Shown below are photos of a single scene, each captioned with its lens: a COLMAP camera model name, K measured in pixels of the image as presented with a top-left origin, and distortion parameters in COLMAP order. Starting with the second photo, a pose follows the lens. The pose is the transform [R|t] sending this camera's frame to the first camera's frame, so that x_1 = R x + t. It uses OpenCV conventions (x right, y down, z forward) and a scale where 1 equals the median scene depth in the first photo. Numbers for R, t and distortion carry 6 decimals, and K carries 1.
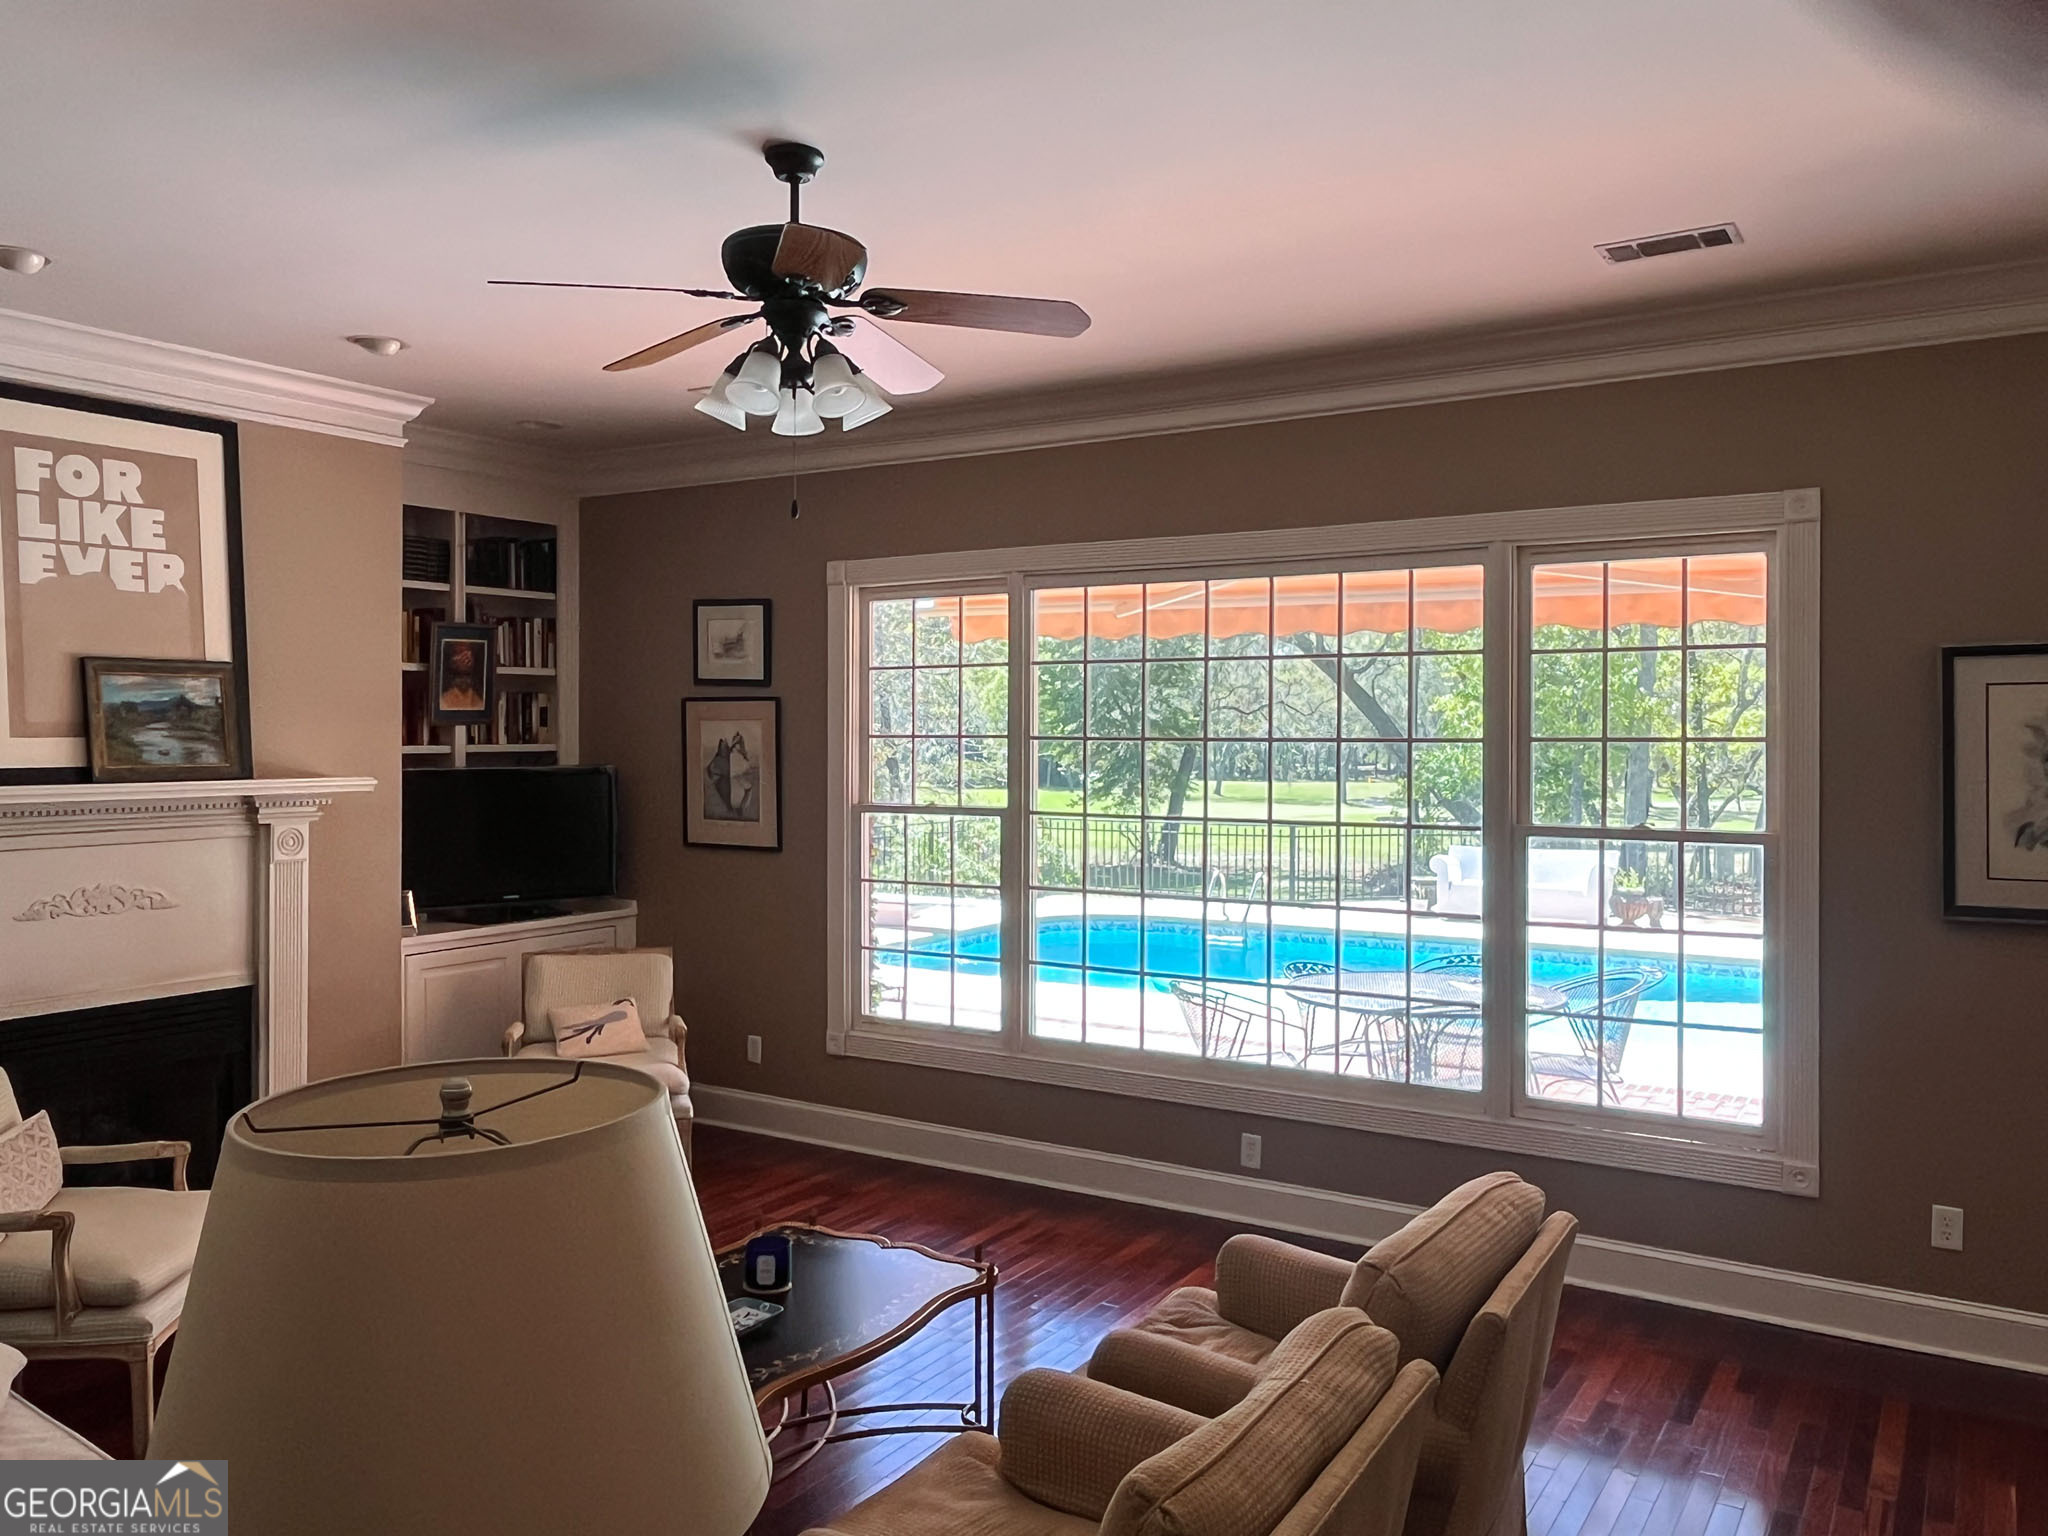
lens RADIAL K [[1552.5, 0, 1024.3], [0, 1552.5, 756.2], [0, 0, 1]] dist [0.010018, 0.001764]
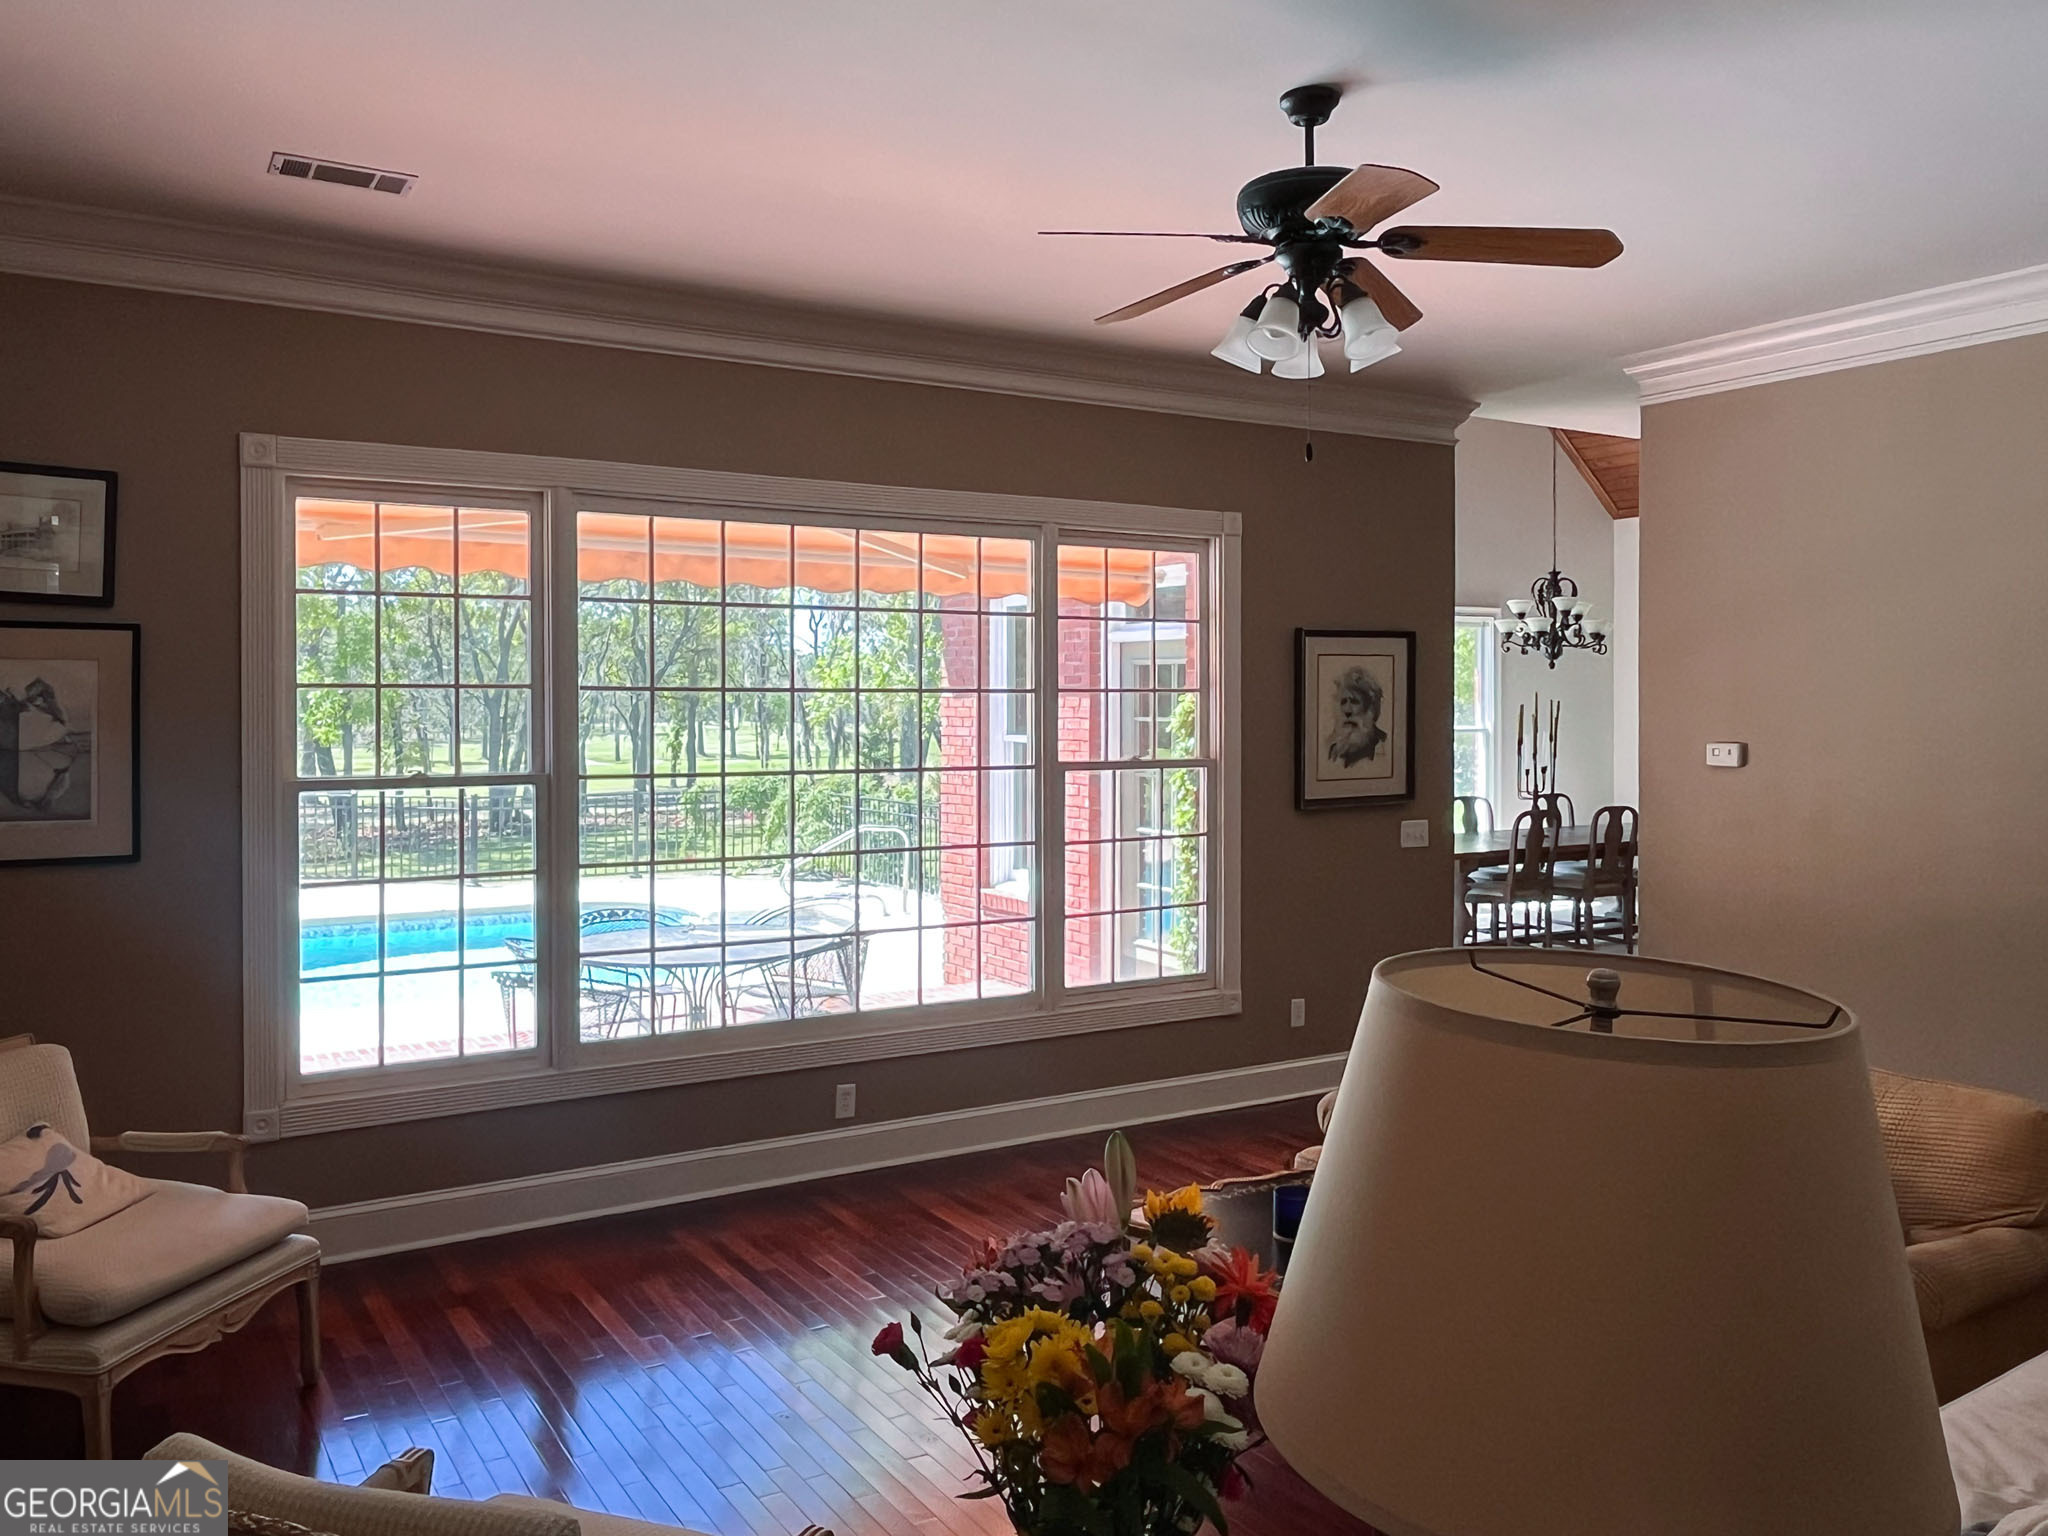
lens RADIAL K [[1584.8, 0, 1023.4], [0, 1584.8, 732.0], [0, 0, 1]] dist [-0.002401, 0.001693]
pose [[0.439833, -0.025267, 0.897724, -0.688586], [0.007264, 0.999672, 0.024578, -0.007972], [-0.898050, -0.004289, 0.439872, 0.430788]]
